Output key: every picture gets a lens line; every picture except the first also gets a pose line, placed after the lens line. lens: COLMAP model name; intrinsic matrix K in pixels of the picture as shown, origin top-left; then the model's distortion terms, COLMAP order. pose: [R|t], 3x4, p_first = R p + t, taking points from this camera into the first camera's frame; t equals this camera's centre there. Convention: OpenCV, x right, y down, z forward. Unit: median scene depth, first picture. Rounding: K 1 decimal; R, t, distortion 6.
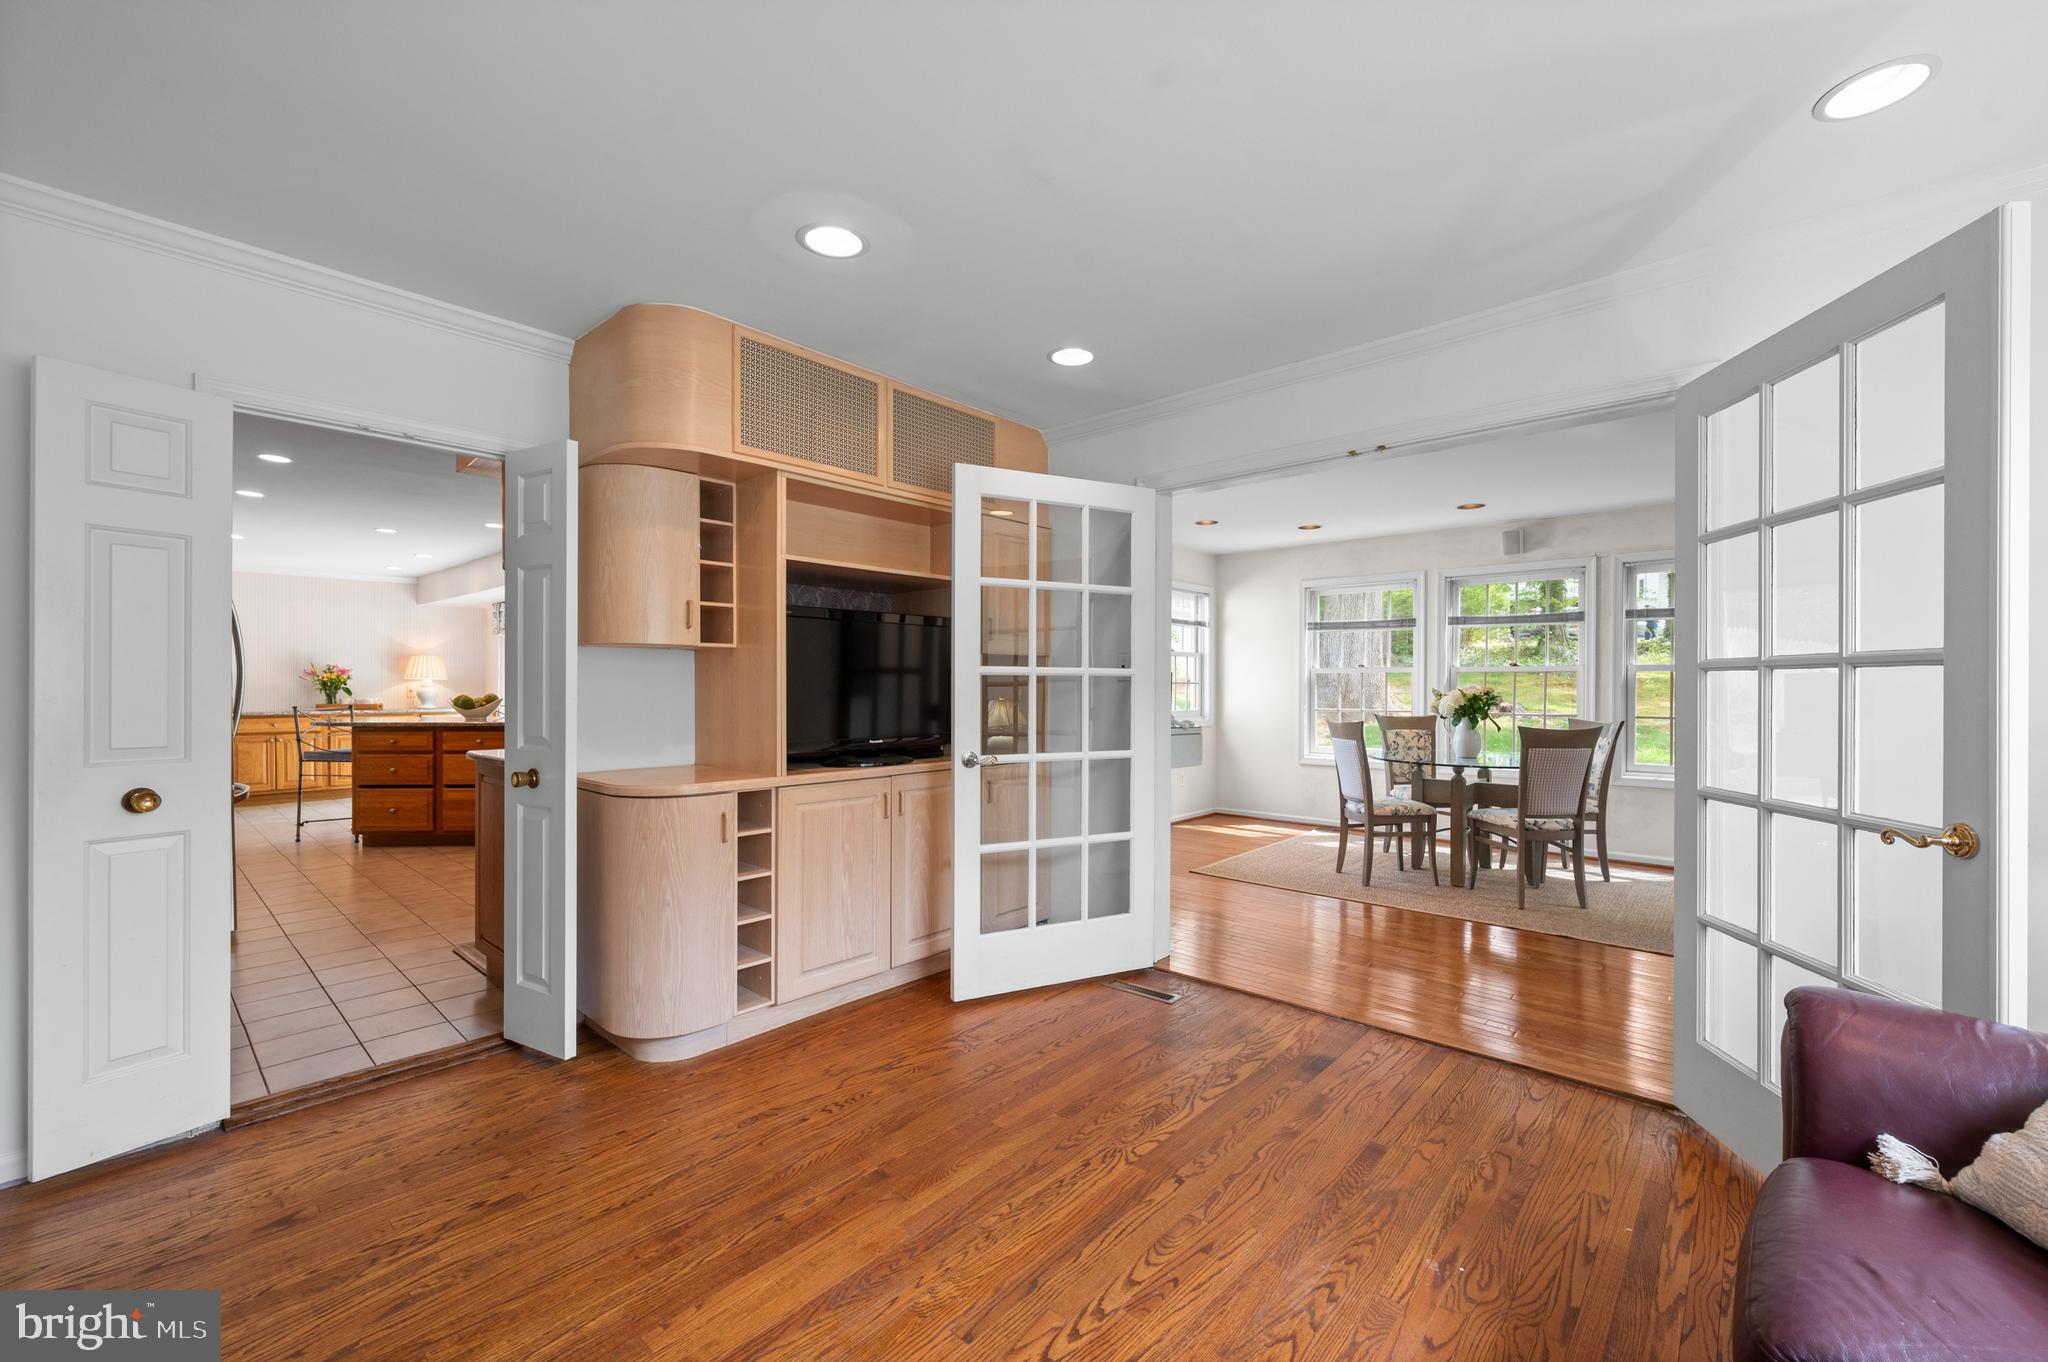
lens RADIAL K [[818.6, 0, 1023.8], [0, 818.6, 681.3], [0, 0, 1]] dist [-0.004272, 0.000103]
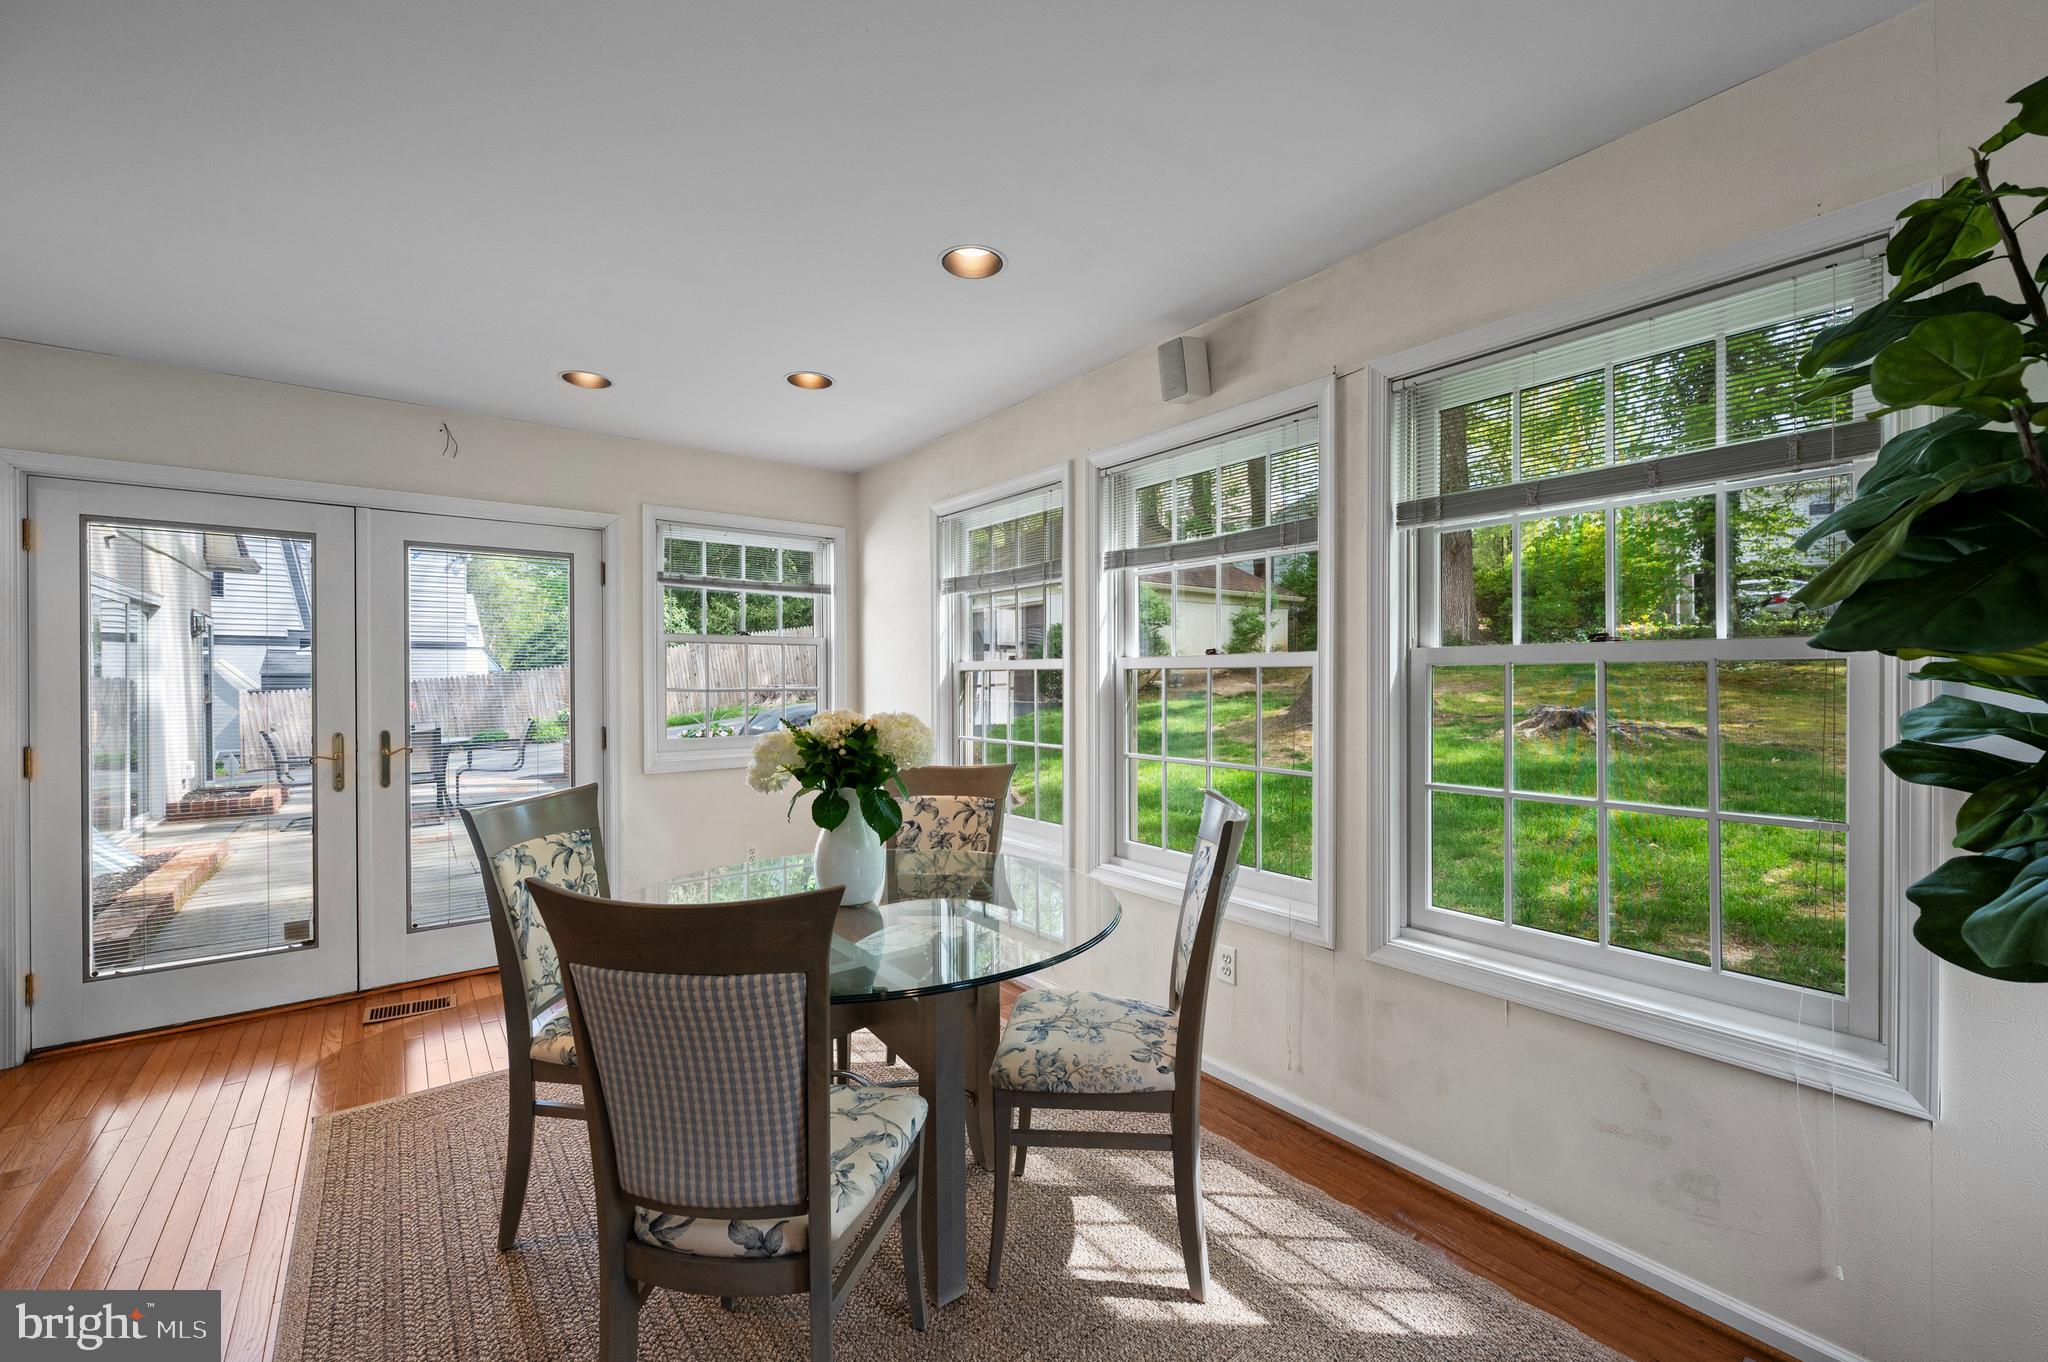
lens RADIAL K [[818.6, 0, 1021.0], [0, 818.6, 684.0], [0, 0, 1]] dist [-0.004272, 0.000103]
pose [[0.985400, -0.007232, -0.170103, 0.747555], [0.009802, 0.999850, 0.014278, -0.012486], [0.169974, -0.015737, 0.985323, 0.705052]]
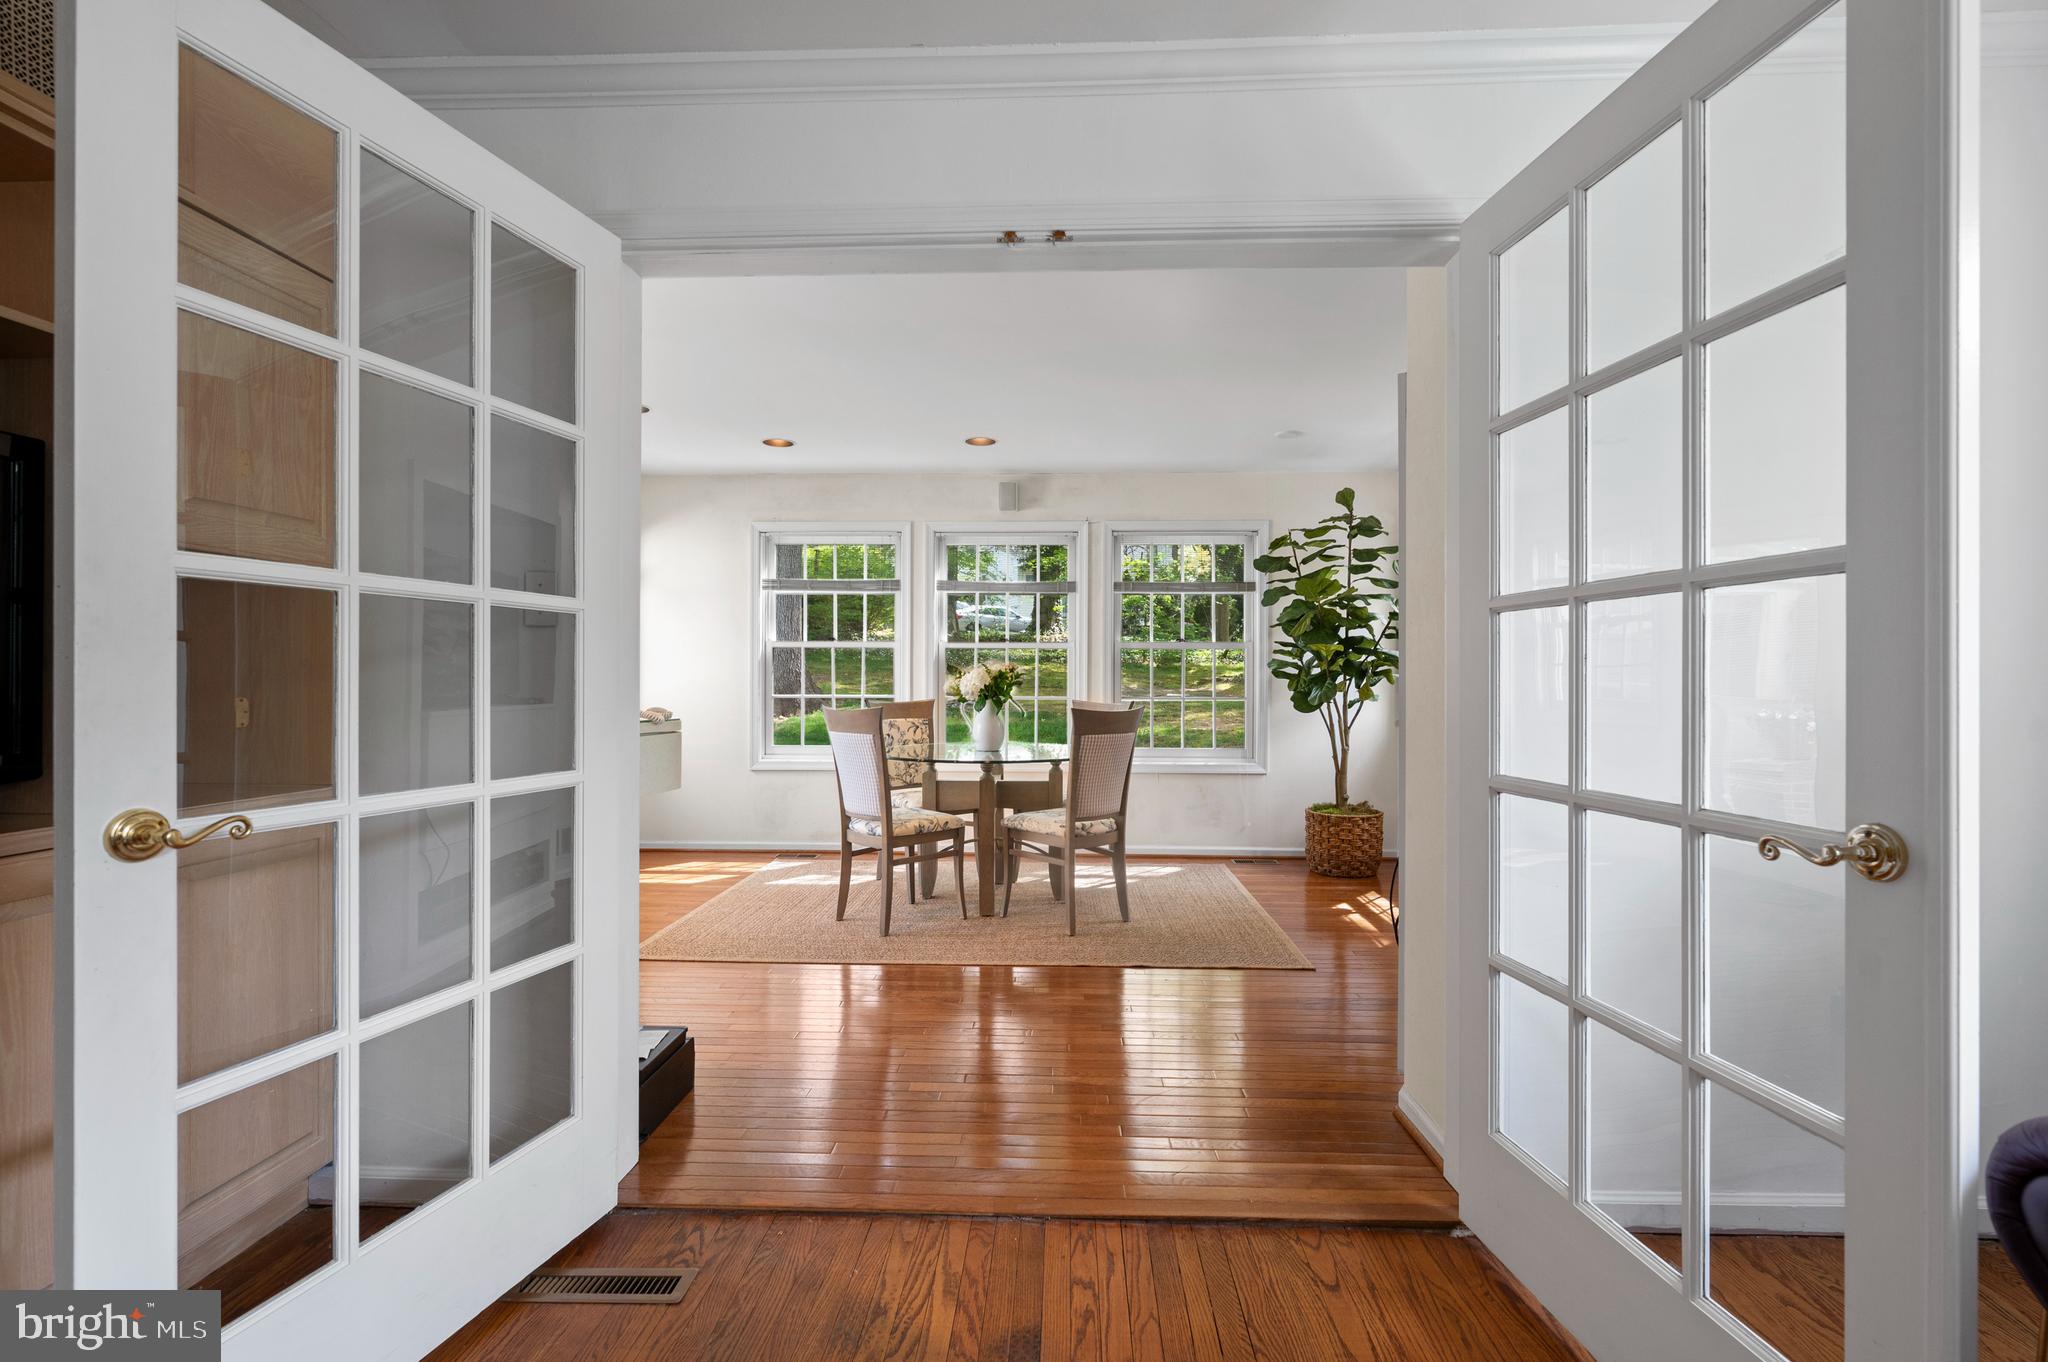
lens RADIAL K [[933.4, 0, 1021.3], [0, 933.4, 680.6], [0, 0, 1]] dist [0.010575, -0.001119]
pose [[0.766475, 0.000211, 0.642274, -0.023309], [-0.008121, 0.999923, 0.009363, 0.017281], [-0.642223, -0.012393, 0.766418, 0.306779]]
